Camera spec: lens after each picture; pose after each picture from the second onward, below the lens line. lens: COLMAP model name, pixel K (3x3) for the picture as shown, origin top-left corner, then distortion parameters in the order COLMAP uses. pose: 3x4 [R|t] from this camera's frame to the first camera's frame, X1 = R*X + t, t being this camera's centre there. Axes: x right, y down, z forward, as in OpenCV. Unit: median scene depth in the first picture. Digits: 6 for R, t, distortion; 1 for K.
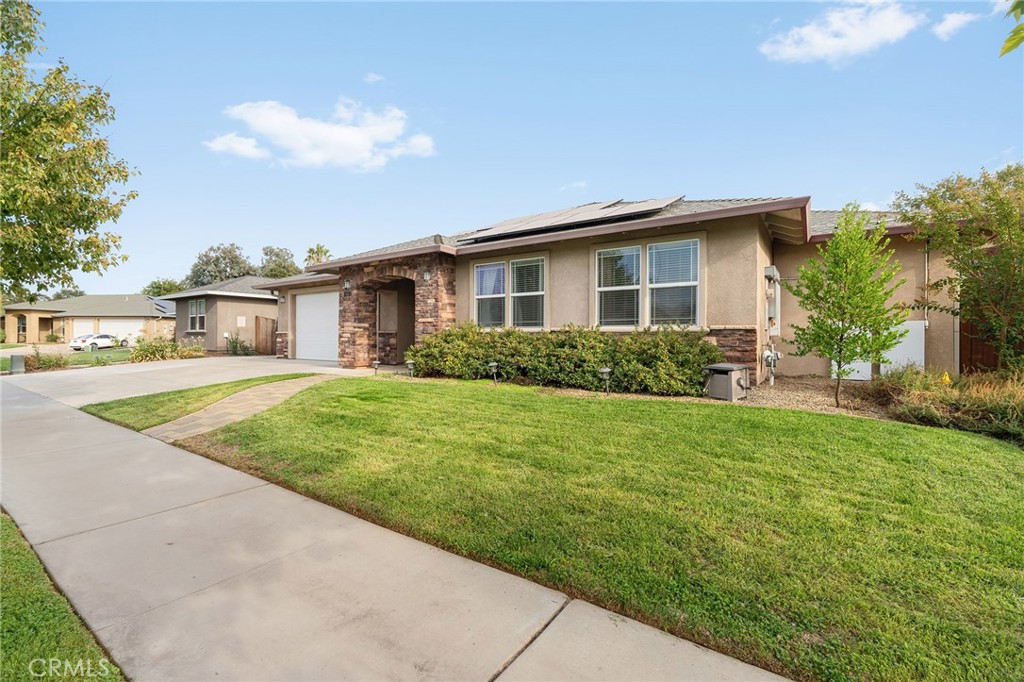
lens RADIAL K [[447.9, 0, 510.0], [0, 447.9, 337.3], [0, 0, 1]] dist [-0.004795, 0.000156]
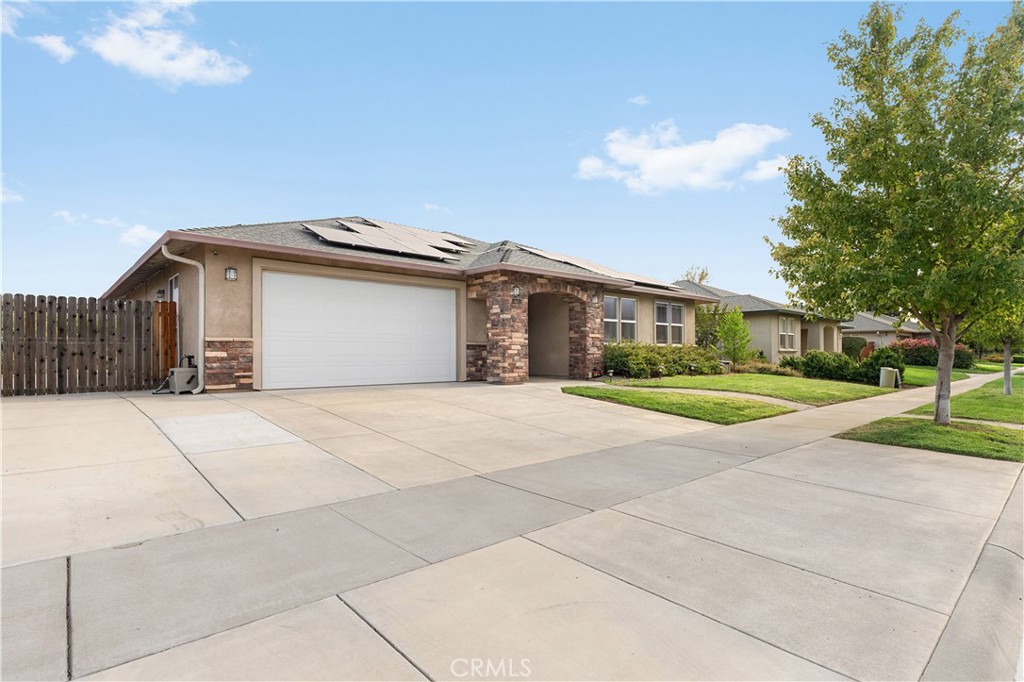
lens RADIAL K [[504.5, 0, 510.1], [0, 504.5, 346.5], [0, 0, 1]] dist [-0.000667, -0.000017]
pose [[0.221726, 0.007392, 0.975081, -1.557466], [0.000514, 0.999970, -0.007698, 0.001792], [-0.975109, 0.002208, 0.221716, 0.904624]]
